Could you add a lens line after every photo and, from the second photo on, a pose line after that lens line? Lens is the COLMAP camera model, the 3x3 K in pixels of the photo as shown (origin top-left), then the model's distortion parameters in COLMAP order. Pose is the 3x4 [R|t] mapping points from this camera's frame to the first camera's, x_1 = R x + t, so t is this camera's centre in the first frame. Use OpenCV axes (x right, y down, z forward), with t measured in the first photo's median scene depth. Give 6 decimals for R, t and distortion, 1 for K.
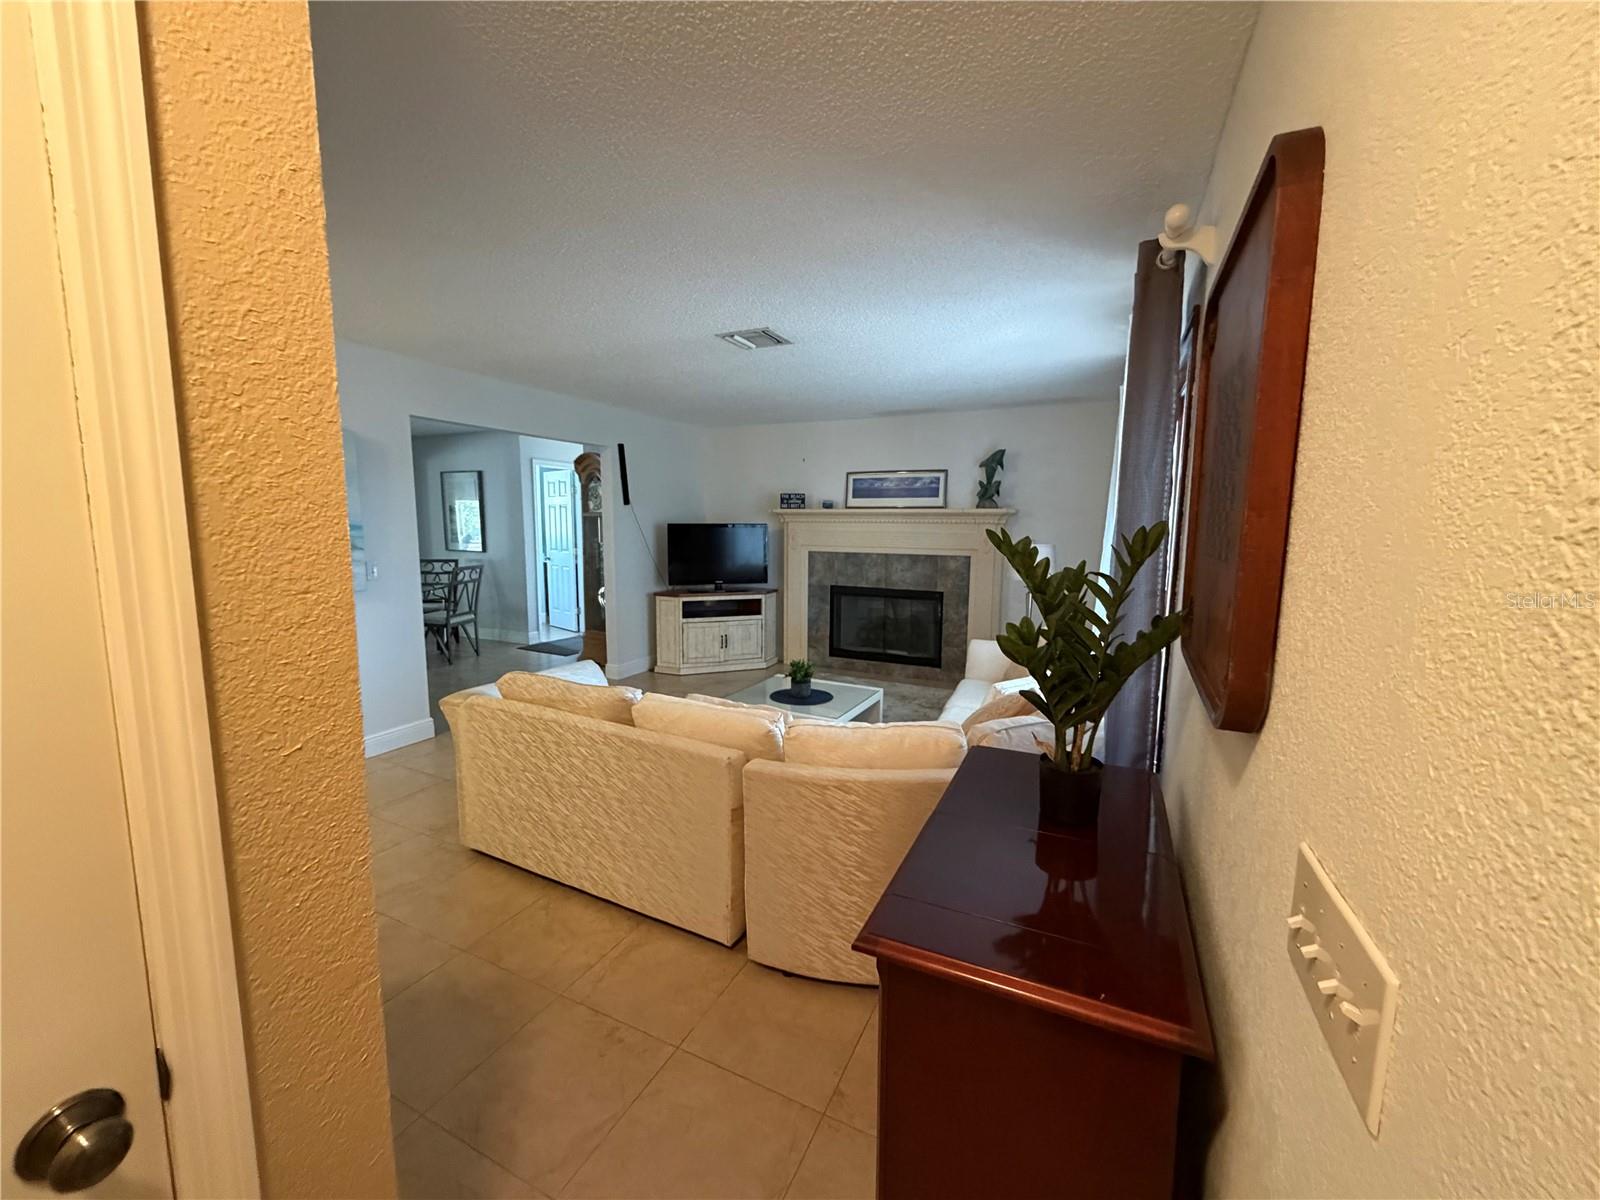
lens RADIAL K [[642.7, 0, 798.6], [0, 642.7, 603.6], [0, 0, 1]] dist [0.000899, 0.005253]
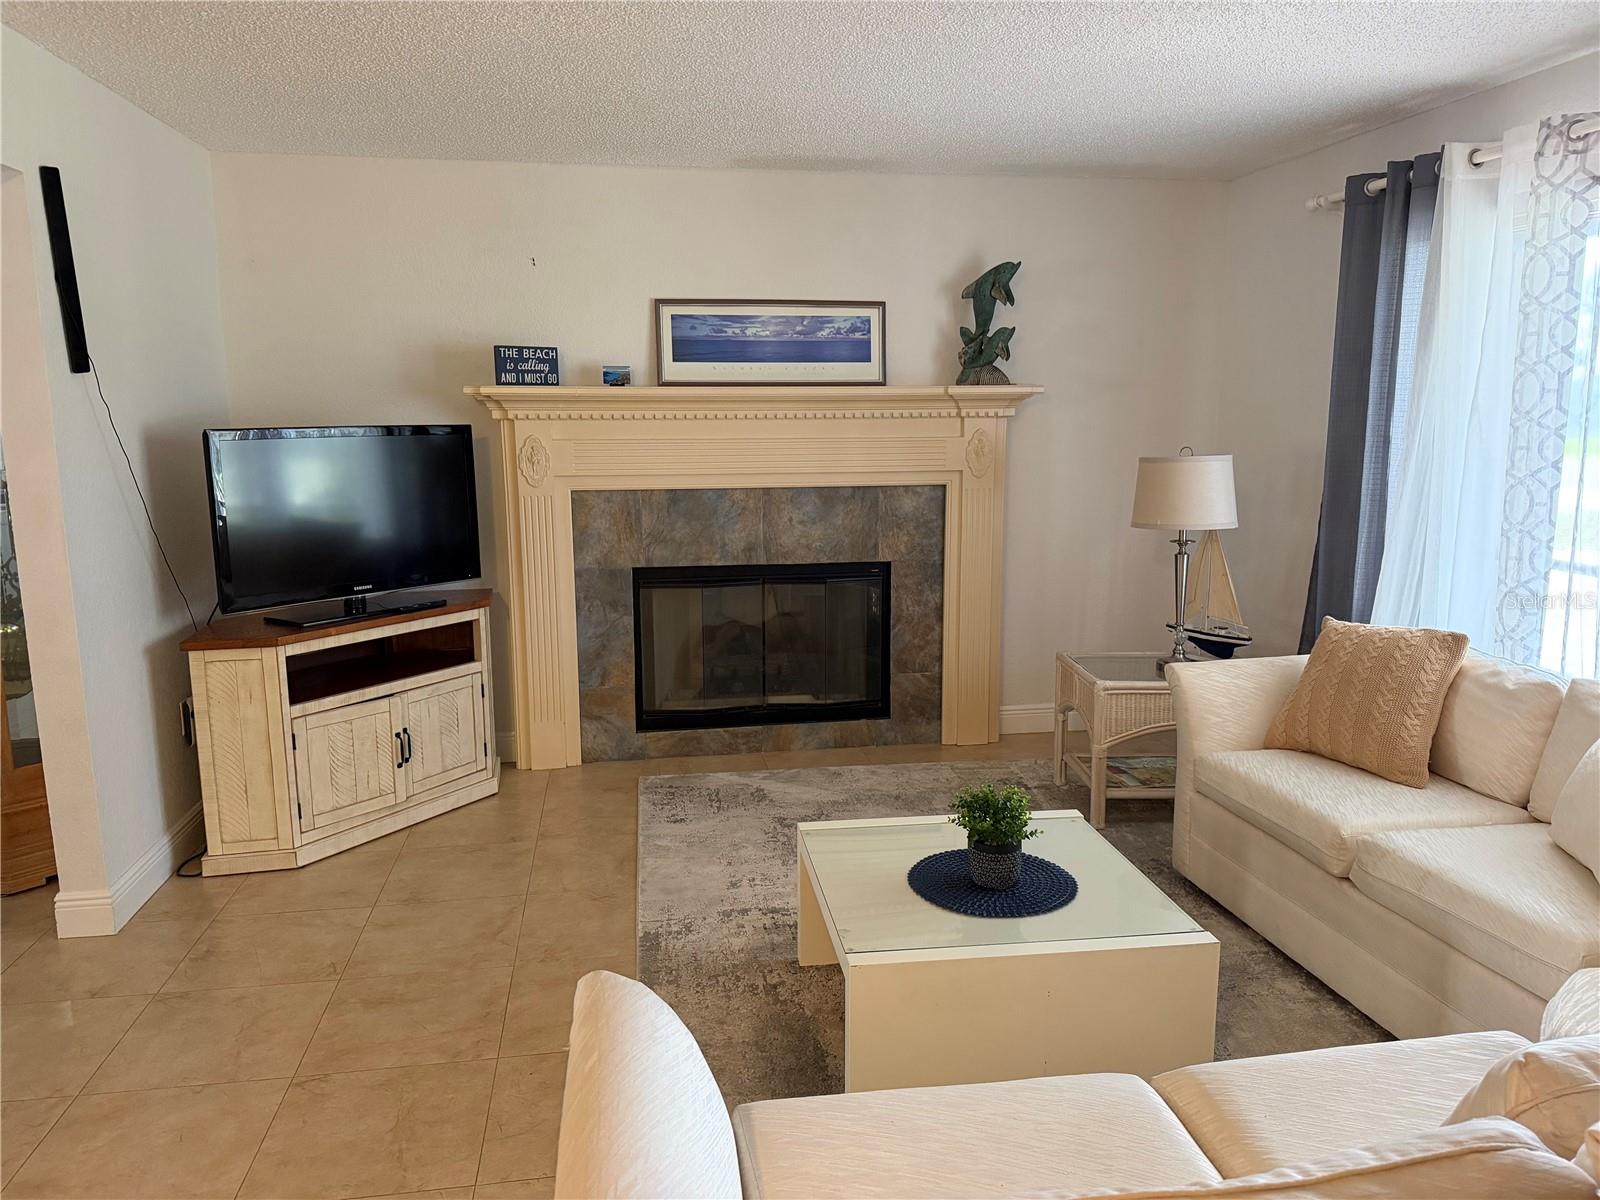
lens RADIAL K [[1108.8, 0, 808.7], [0, 1108.8, 607.8], [0, 0, 1]] dist [0.100810, -0.126878]
pose [[0.810235, -0.114512, 0.574810, -0.292884], [0.086824, 0.993358, 0.075510, -0.049637], [-0.579639, -0.011274, 0.814796, 0.343584]]
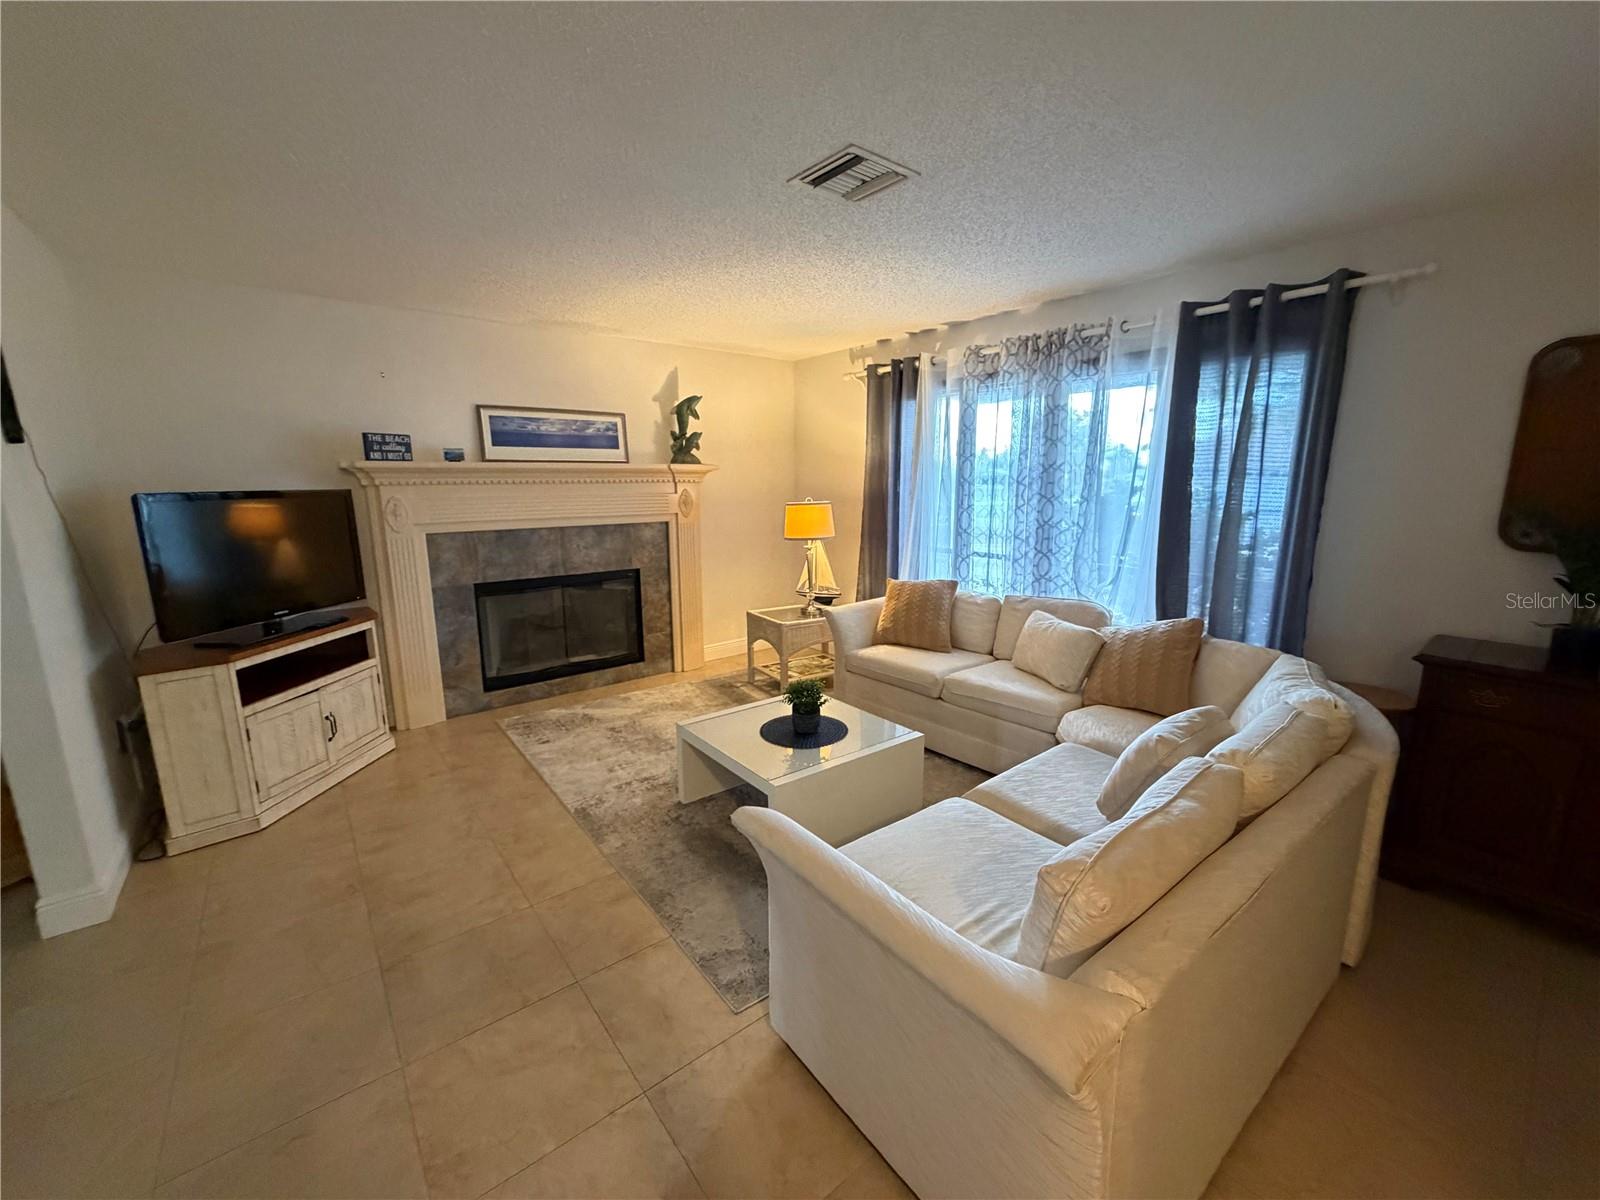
lens RADIAL K [[642.7, 0, 798.6], [0, 642.7, 603.6], [0, 0, 1]] dist [0.000899, 0.005253]
pose [[0.425510, -0.183358, 0.886184, -0.395200], [0.126372, 0.981703, 0.142442, -0.061744], [-0.896087, 0.051378, 0.440895, 0.448620]]
